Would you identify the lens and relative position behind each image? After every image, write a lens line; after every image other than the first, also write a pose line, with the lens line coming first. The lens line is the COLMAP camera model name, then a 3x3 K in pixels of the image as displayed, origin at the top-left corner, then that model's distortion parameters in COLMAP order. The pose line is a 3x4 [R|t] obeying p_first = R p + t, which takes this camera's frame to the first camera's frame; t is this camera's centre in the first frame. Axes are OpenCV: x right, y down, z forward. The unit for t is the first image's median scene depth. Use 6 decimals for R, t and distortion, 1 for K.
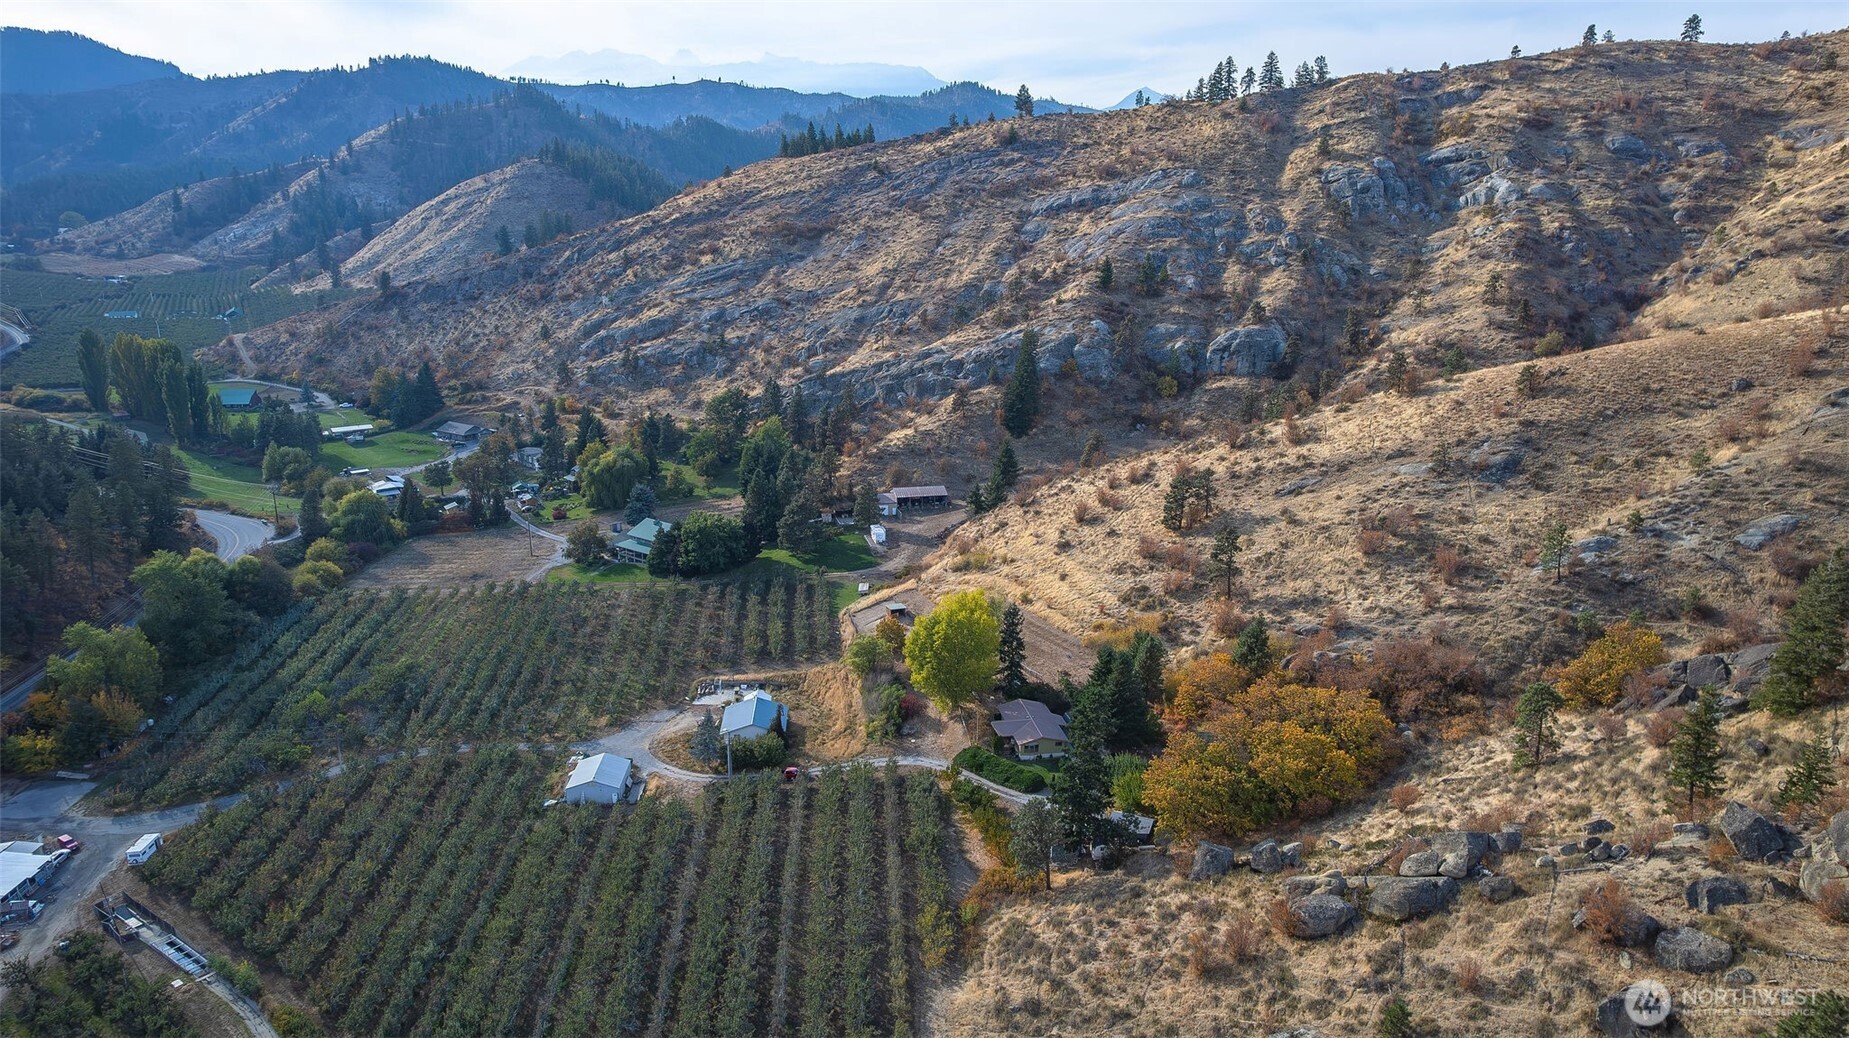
lens RADIAL K [[1250.0, 0, 924.5], [0, 1250.0, 519.0], [0, 0, 1]] dist [-0.056065, 0.018970]
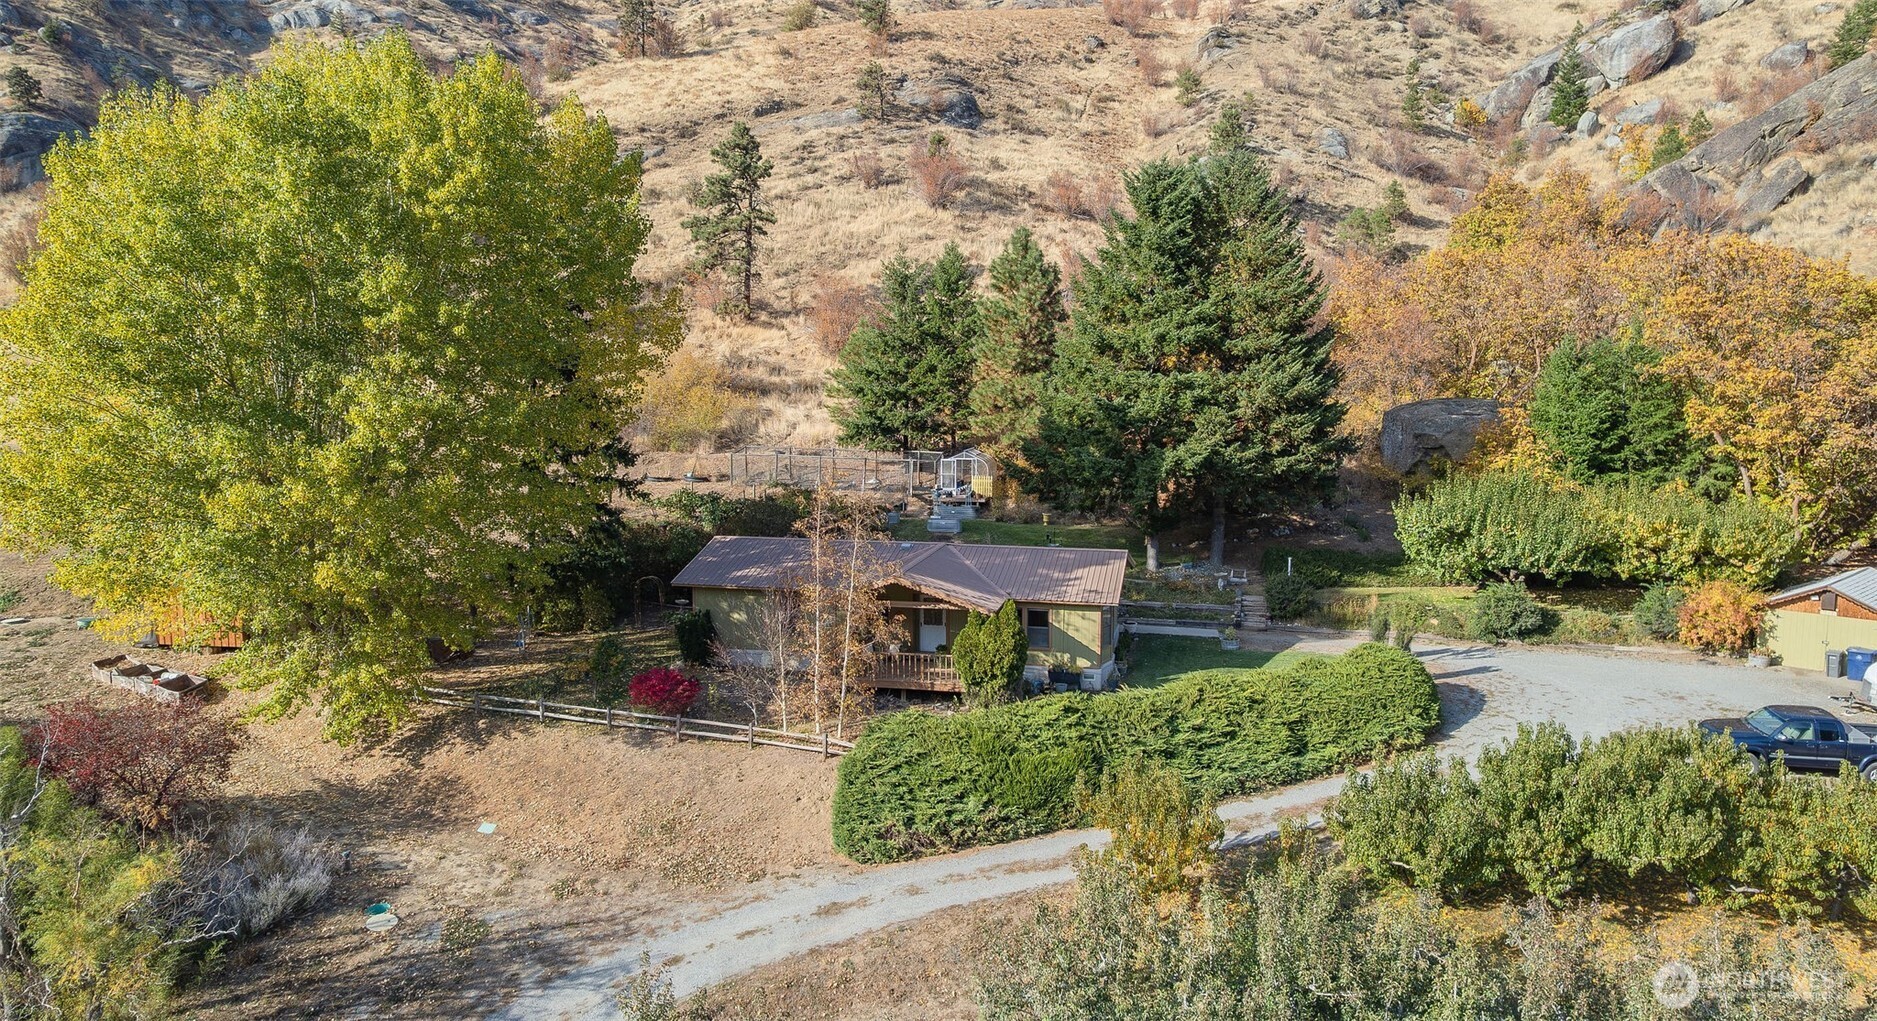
lens RADIAL K [[1253.6, 0, 938.5], [0, 1253.6, 510.5], [0, 0, 1]] dist [-0.090834, 0.093384]
pose [[0.389507, -0.105409, 0.914972, -0.052505], [0.238361, 0.971121, 0.010407, 0.068508], [-0.889645, 0.214040, 0.403384, 0.415672]]
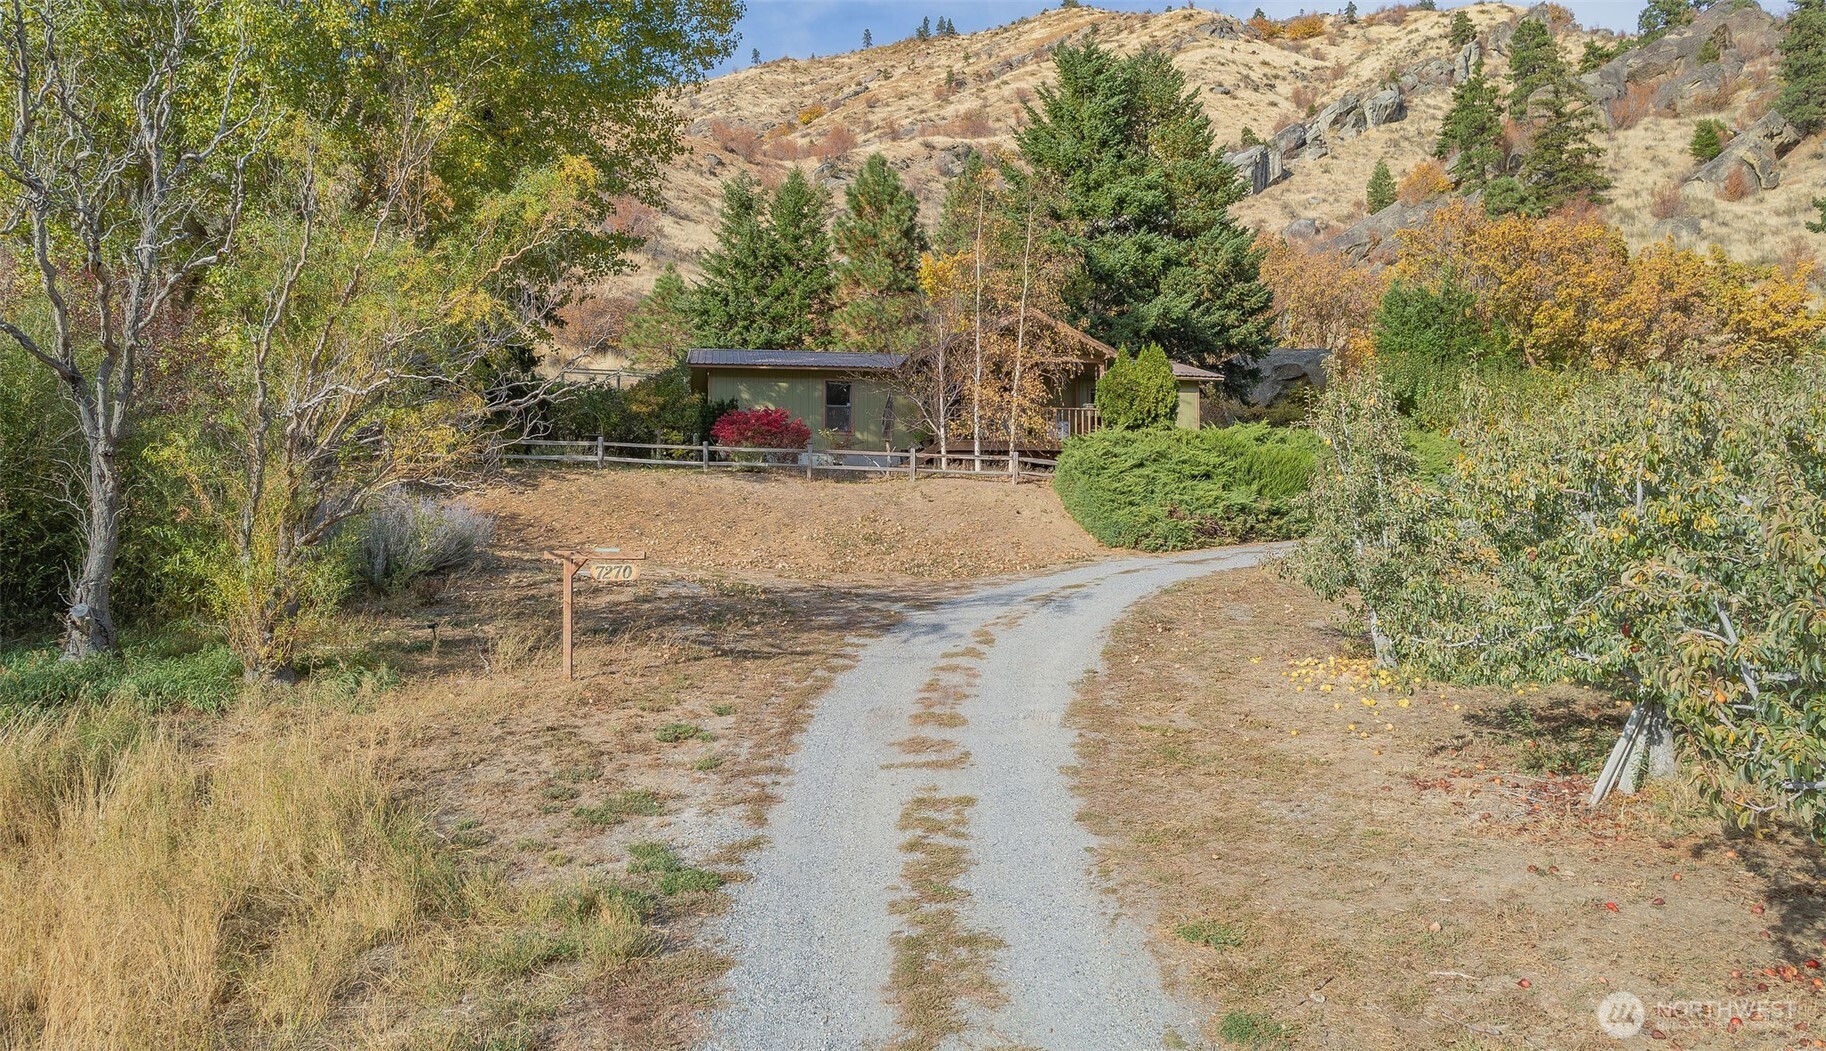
lens RADIAL K [[1257.8, 0, 913.0], [0, 1257.8, 525.5], [0, 0, 1]] dist [-0.066292, 0.051339]
pose [[0.015122, 0.049090, 0.998680, -0.047202], [0.260080, 0.964222, -0.051334, 0.087711], [-0.965469, 0.260512, 0.001813, 0.464859]]
